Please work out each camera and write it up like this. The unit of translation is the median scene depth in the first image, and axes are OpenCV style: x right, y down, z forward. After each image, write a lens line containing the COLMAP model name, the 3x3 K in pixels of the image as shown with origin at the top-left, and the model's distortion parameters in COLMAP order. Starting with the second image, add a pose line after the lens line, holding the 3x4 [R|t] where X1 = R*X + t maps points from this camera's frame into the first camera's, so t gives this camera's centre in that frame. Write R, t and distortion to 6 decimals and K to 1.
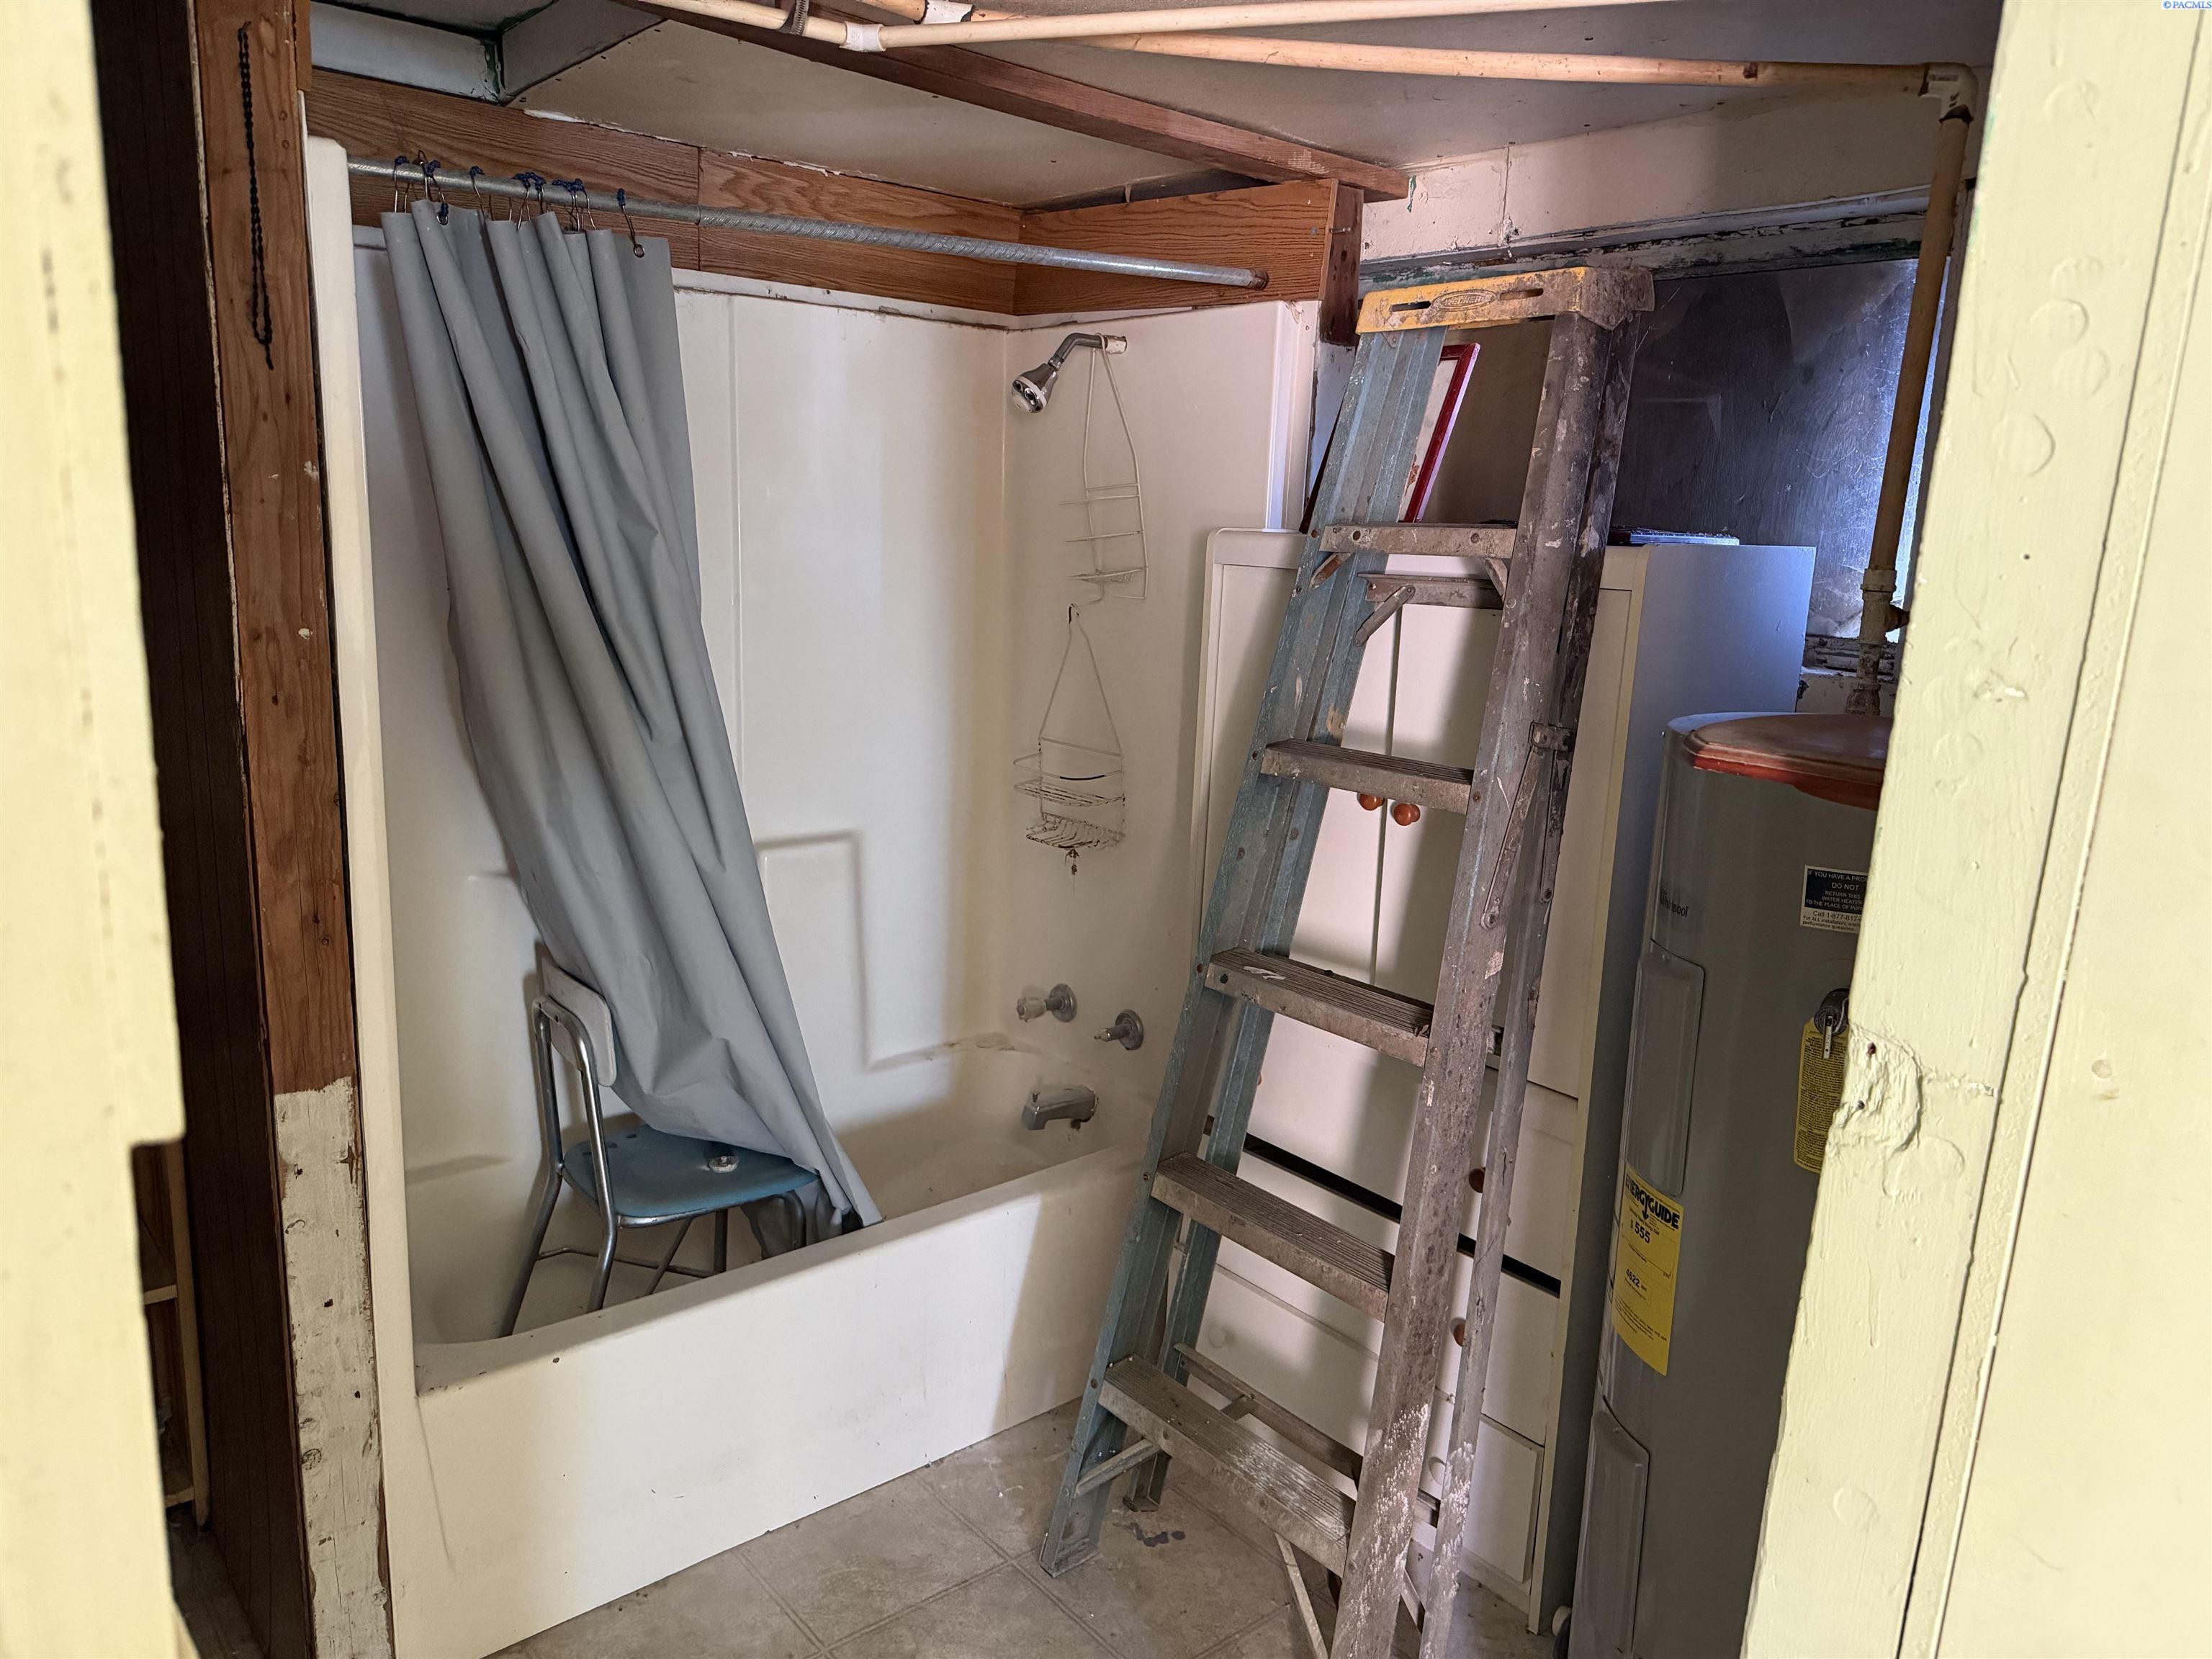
lens RADIAL K [[1577.0, 0, 1106.0], [0, 1577.0, 829.5], [0, 0, 1]] dist [0.010066, -0.046875]
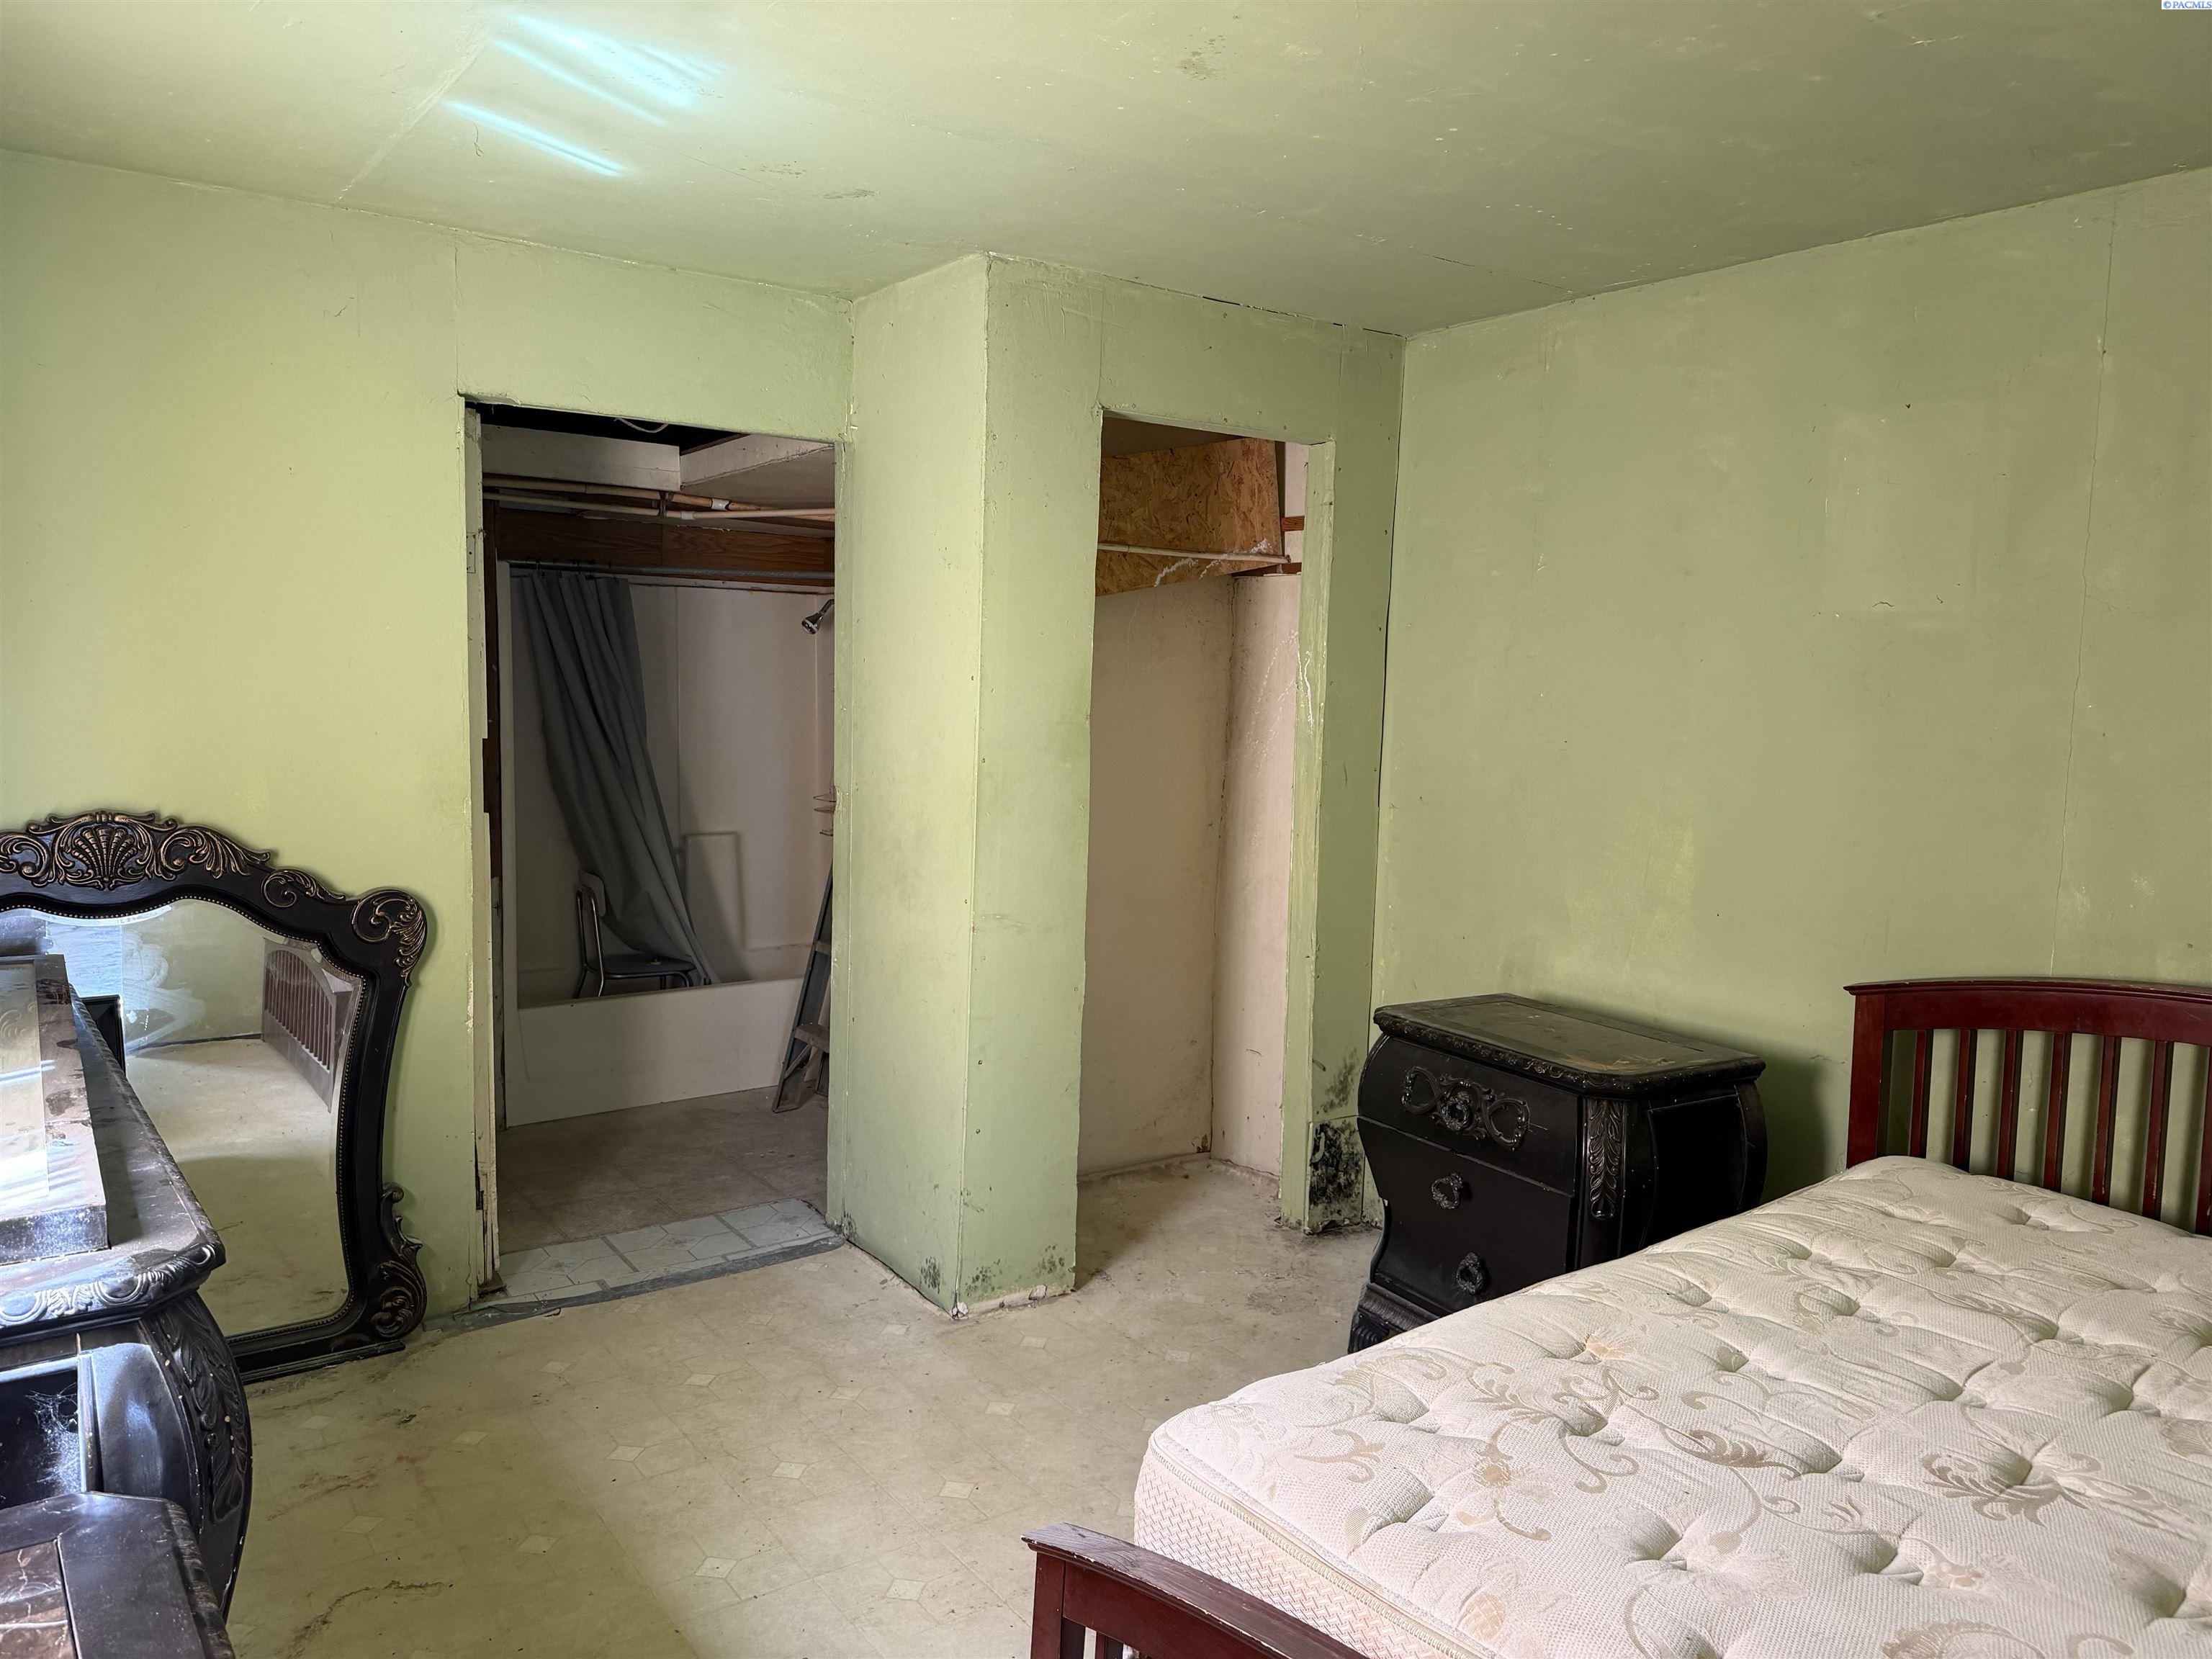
lens RADIAL K [[1577.0, 0, 1106.0], [0, 1577.0, 829.5], [0, 0, 1]] dist [0.010066, -0.046875]
pose [[0.996803, -0.014966, -0.078484, 0.611582], [0.006063, 0.993637, -0.112468, 0.291666], [0.079668, 0.111633, 0.990551, -1.278187]]
